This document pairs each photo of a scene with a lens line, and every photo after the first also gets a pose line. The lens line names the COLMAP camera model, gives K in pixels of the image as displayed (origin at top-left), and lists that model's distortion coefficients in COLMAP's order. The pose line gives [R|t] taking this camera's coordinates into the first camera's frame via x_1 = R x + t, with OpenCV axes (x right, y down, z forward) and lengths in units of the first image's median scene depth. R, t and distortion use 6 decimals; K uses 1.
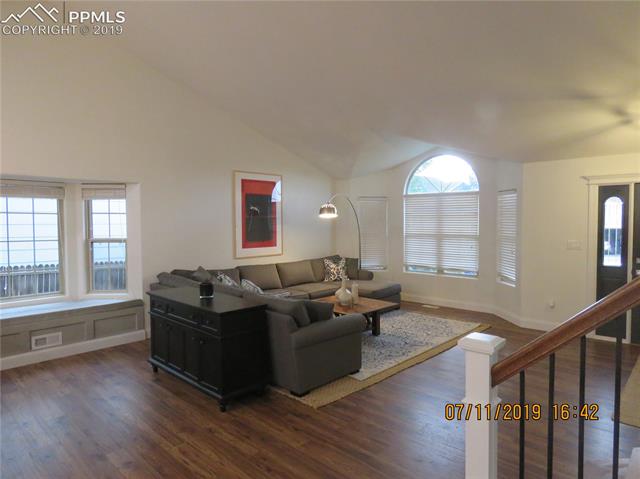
lens RADIAL K [[395.7, 0, 320.0], [0, 395.7, 239.5], [0, 0, 1]] dist [-0.000293, -0.000272]
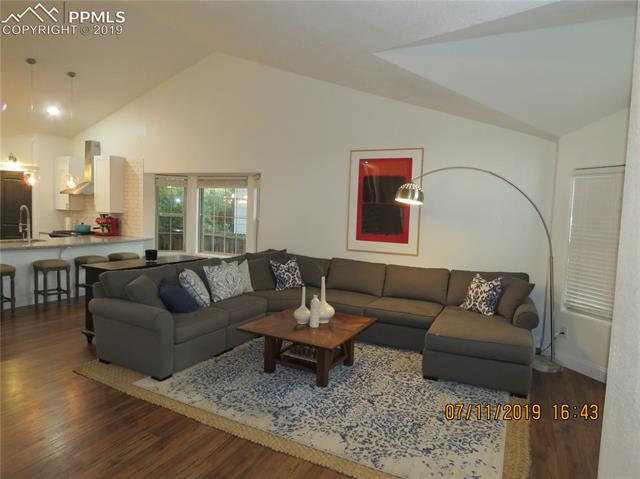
lens RADIAL K [[403.6, 0, 320.0], [0, 403.6, 239.5], [0, 0, 1]] dist [-0.004675, -0.002116]
pose [[0.289295, 0.086608, -0.953314, 0.638053], [-0.079098, 0.994656, 0.066360, -0.031195], [0.953966, 0.056207, 0.294599, 0.683588]]
